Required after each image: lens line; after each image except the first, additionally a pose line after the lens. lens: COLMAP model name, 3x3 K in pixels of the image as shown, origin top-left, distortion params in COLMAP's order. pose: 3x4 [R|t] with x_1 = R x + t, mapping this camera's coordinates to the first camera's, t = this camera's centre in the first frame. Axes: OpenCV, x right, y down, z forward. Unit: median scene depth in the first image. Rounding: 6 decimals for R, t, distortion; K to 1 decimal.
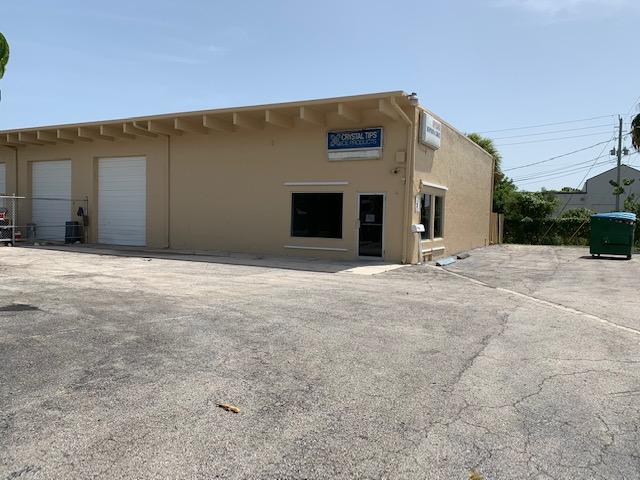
lens RADIAL K [[487.9, 0, 318.3], [0, 487.9, 231.8], [0, 0, 1]] dist [0.024241, -0.002377]
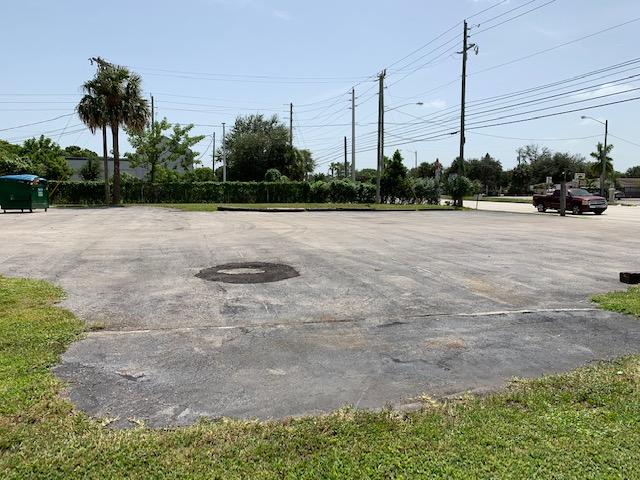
lens RADIAL K [[486.6, 0, 320.0], [0, 486.6, 240.0], [0, 0, 1]] dist [0.023669, -0.002521]
pose [[0.750700, -0.082246, 0.655503, 0.379685], [0.026568, 0.995176, 0.094439, 0.028002], [-0.660108, -0.053480, 0.749264, -0.434302]]
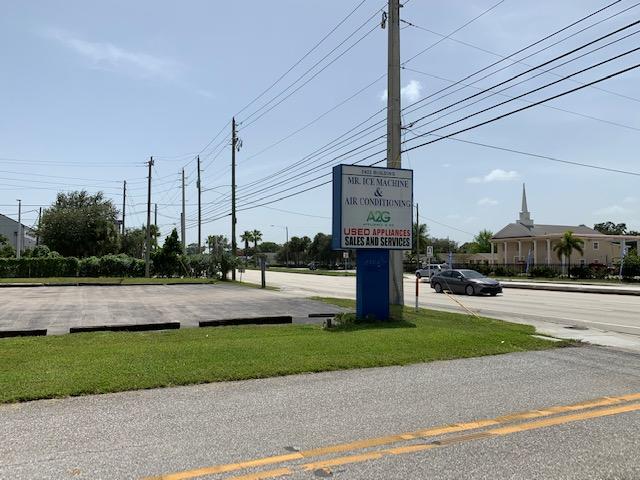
lens RADIAL K [[488.6, 0, 320.0], [0, 488.6, 240.0], [0, 0, 1]] dist [0.006518, -0.000332]
pose [[0.628447, 0.020483, 0.777583, 0.727827], [0.029079, 0.998336, -0.049800, 0.038500], [-0.777309, 0.053909, 0.626806, -1.062693]]
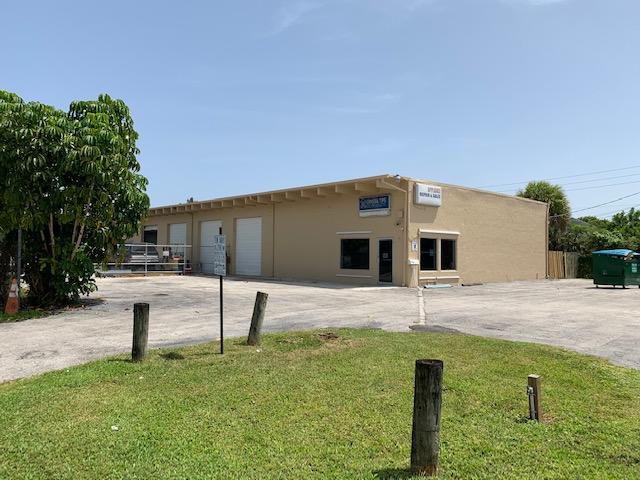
lens RADIAL K [[488.0, 0, 322.1], [0, 488.0, 237.8], [0, 0, 1]] dist [0.101382, -0.127942]
pose [[0.942014, -0.022267, -0.334834, 0.369536], [-0.002462, 0.997311, -0.073249, 0.023599], [0.335565, 0.069826, 0.939426, -0.397774]]
